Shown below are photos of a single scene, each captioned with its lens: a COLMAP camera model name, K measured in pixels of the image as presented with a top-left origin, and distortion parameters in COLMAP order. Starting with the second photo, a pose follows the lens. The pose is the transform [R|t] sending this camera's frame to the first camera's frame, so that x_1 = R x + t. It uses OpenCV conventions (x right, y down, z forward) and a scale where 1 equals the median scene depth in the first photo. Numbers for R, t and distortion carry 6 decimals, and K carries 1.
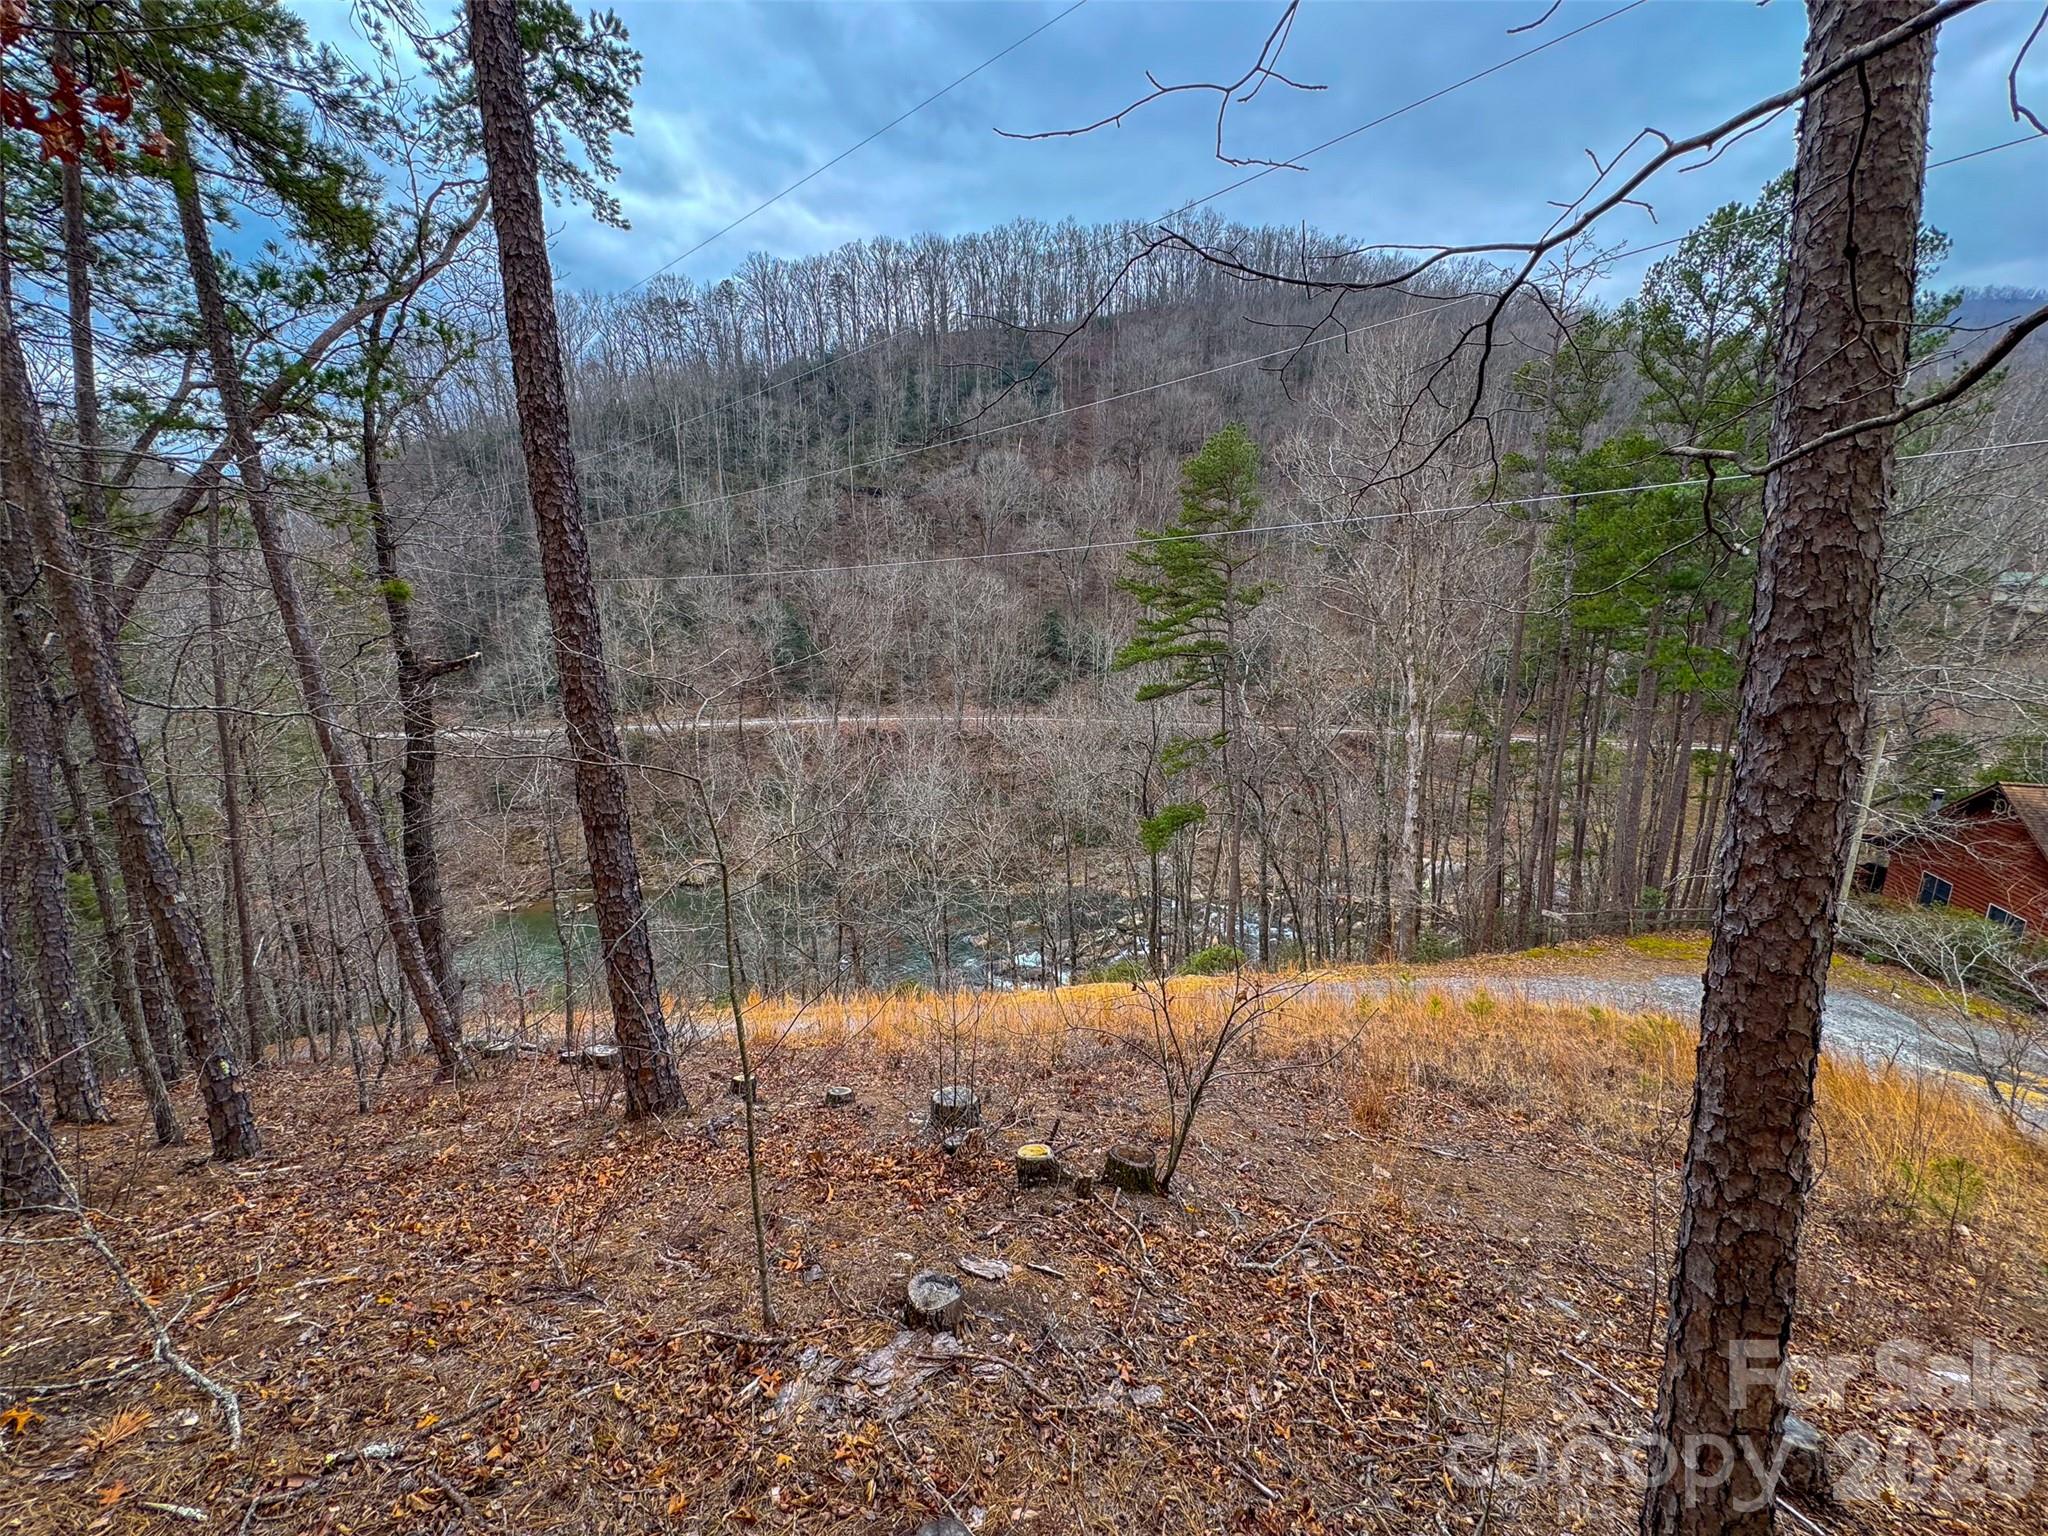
lens RADIAL K [[811.4, 0, 1014.8], [0, 811.4, 760.3], [0, 0, 1]] dist [0.016208, 0.000572]
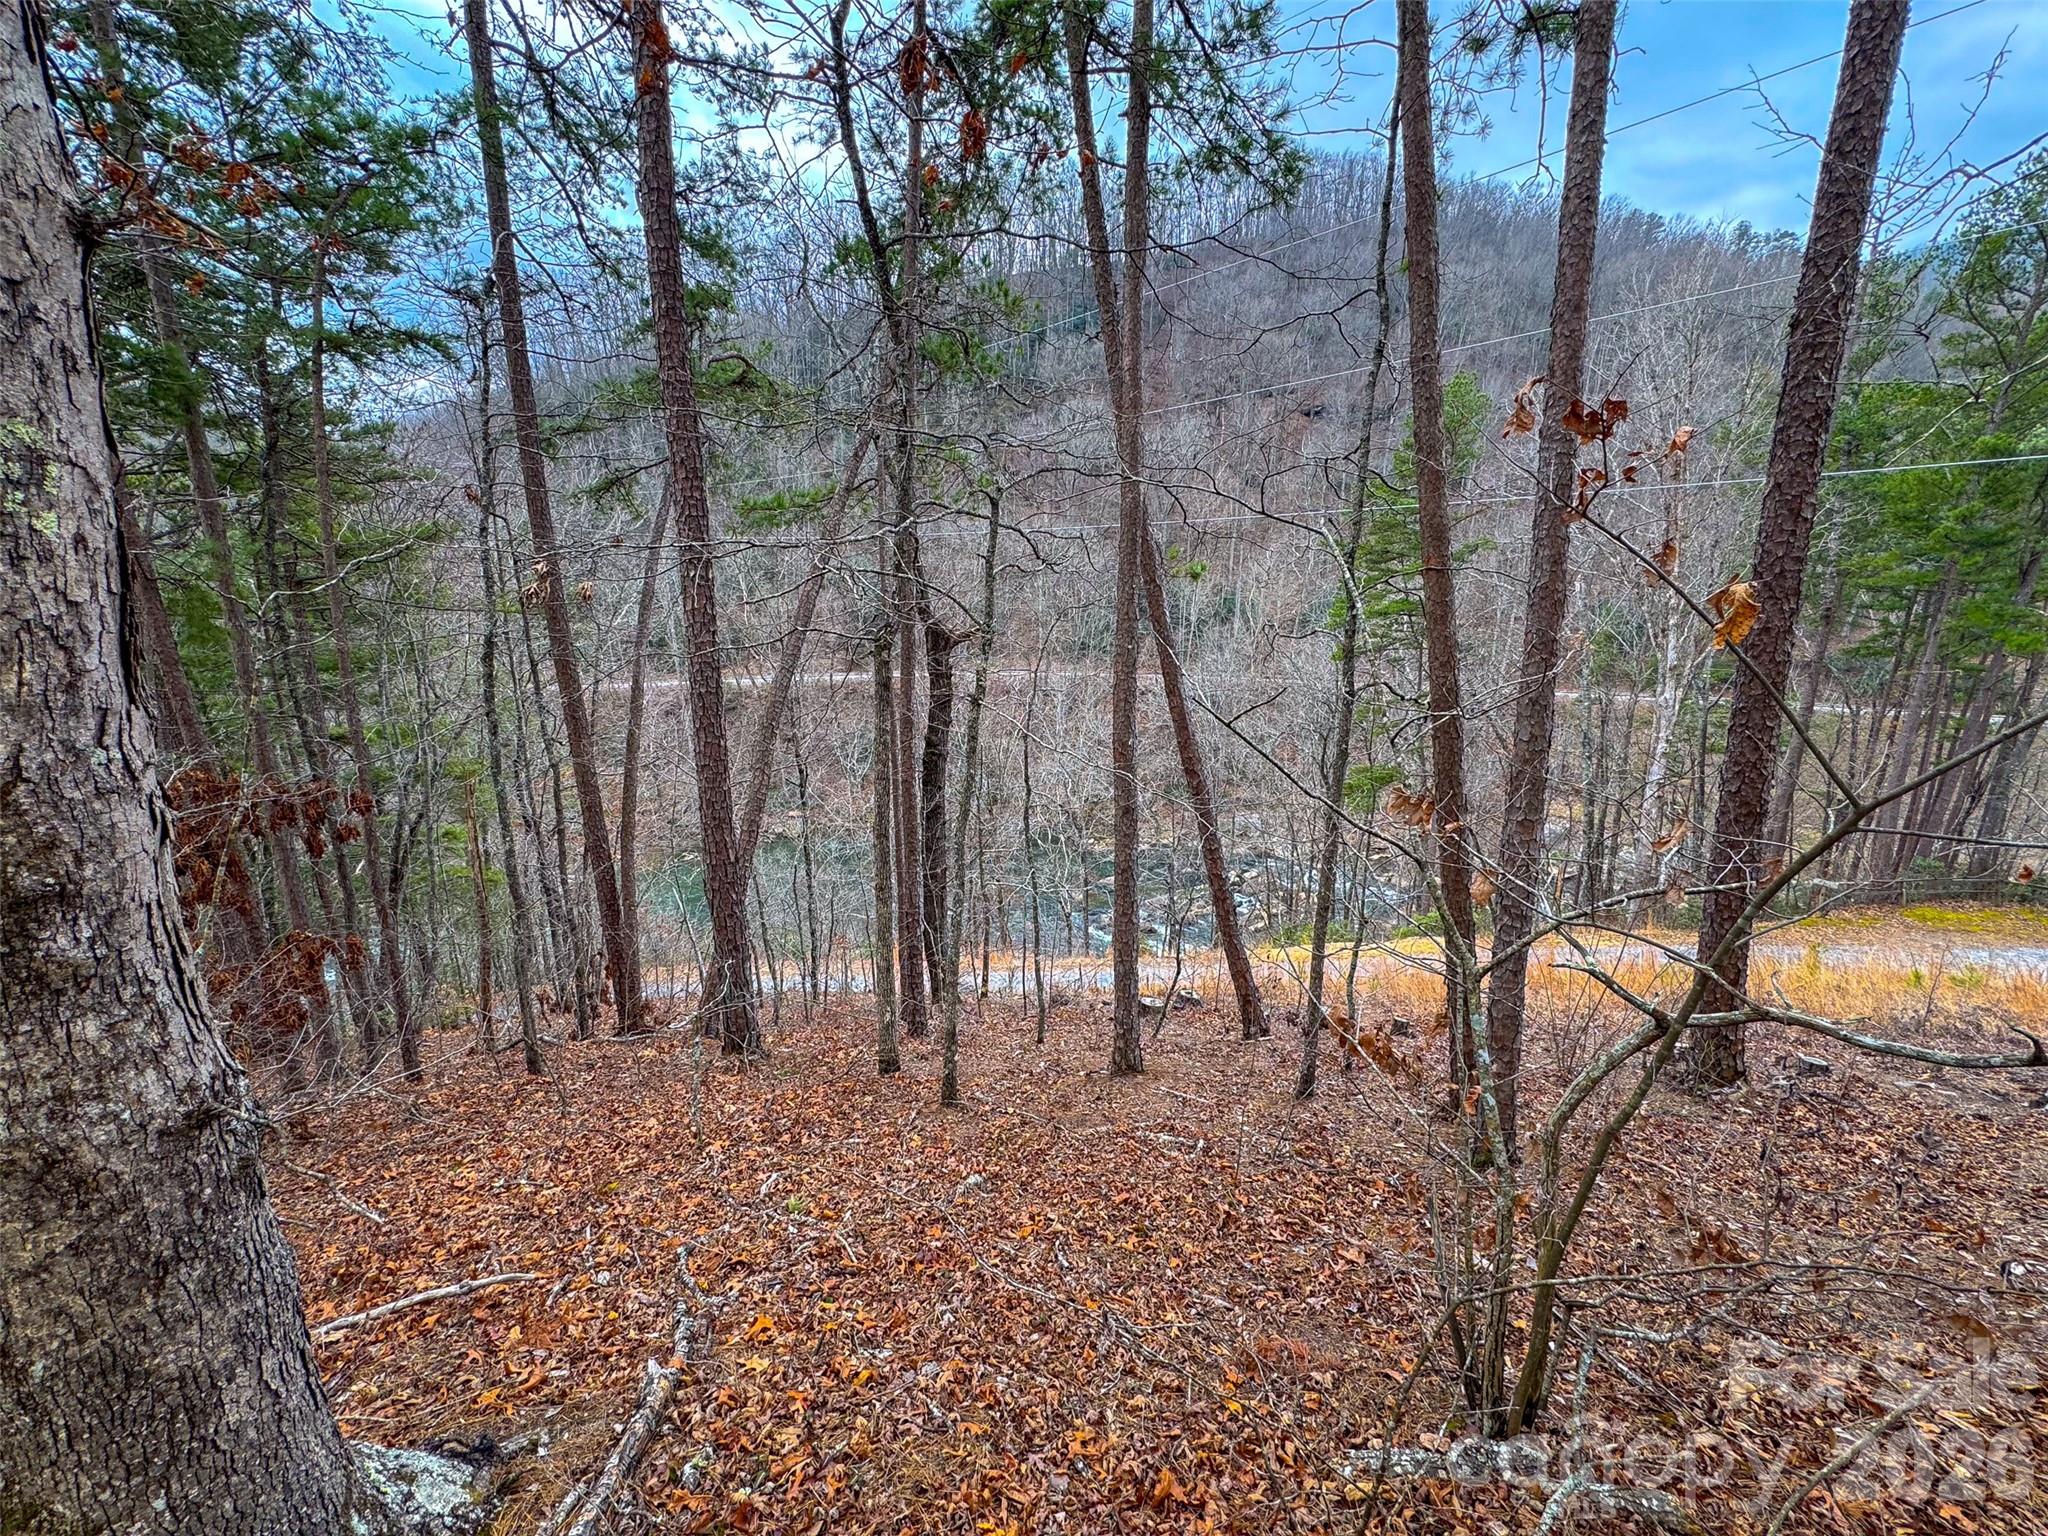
lens RADIAL K [[811.4, 0, 1023.6], [0, 811.4, 764.6], [0, 0, 1]] dist [0.016208, 0.000572]
pose [[0.999431, 0.002203, -0.033659, -0.991327], [-0.000067, 0.997992, 0.063339, -0.049524], [0.033731, -0.063301, 0.997424, -0.094072]]
